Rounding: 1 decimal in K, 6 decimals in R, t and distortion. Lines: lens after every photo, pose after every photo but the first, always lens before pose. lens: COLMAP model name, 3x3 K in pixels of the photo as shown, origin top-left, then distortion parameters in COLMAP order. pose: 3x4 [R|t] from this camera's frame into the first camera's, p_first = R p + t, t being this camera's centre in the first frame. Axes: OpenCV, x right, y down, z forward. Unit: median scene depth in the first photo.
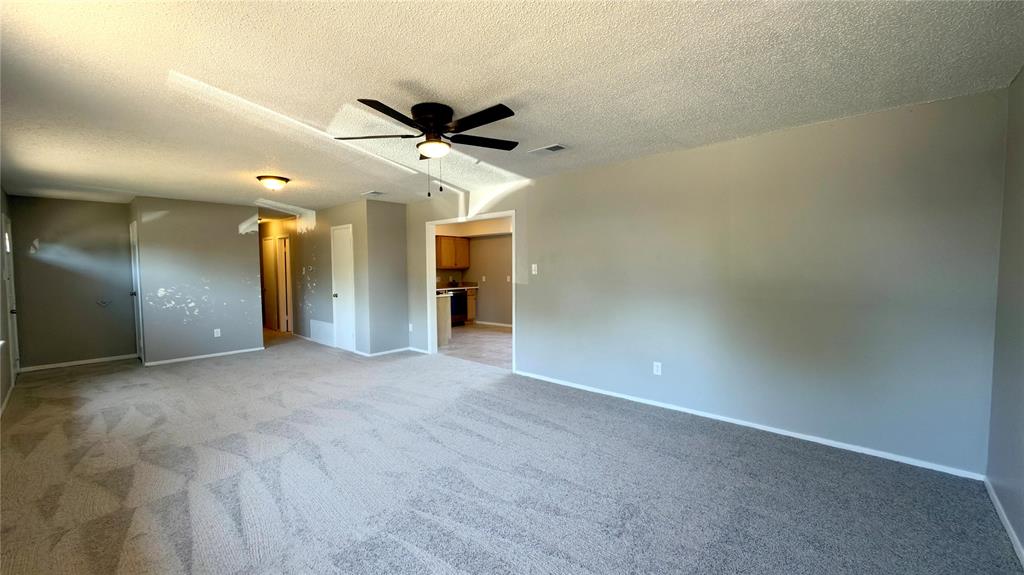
lens RADIAL K [[407.6, 0, 512.0], [0, 407.6, 287.5], [0, 0, 1]] dist [0.001400, -0.000057]
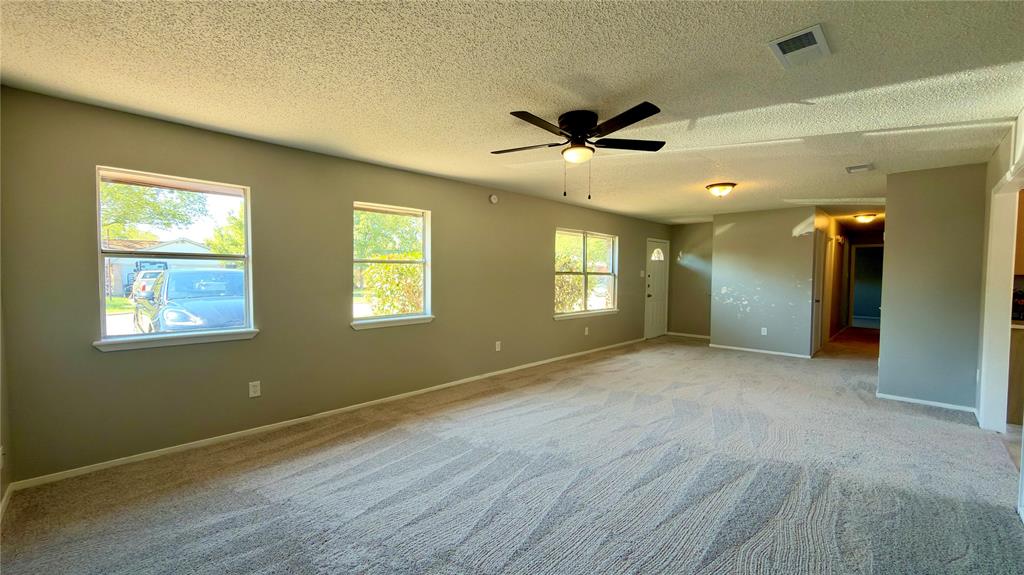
lens RADIAL K [[407.6, 0, 512.0], [0, 407.6, 287.5], [0, 0, 1]] dist [0.001400, -0.000057]
pose [[-0.023114, 0.047449, -0.998606, 0.594127], [-0.058815, 0.997078, 0.048738, -0.028149], [0.998001, 0.059860, -0.020256, 0.595985]]
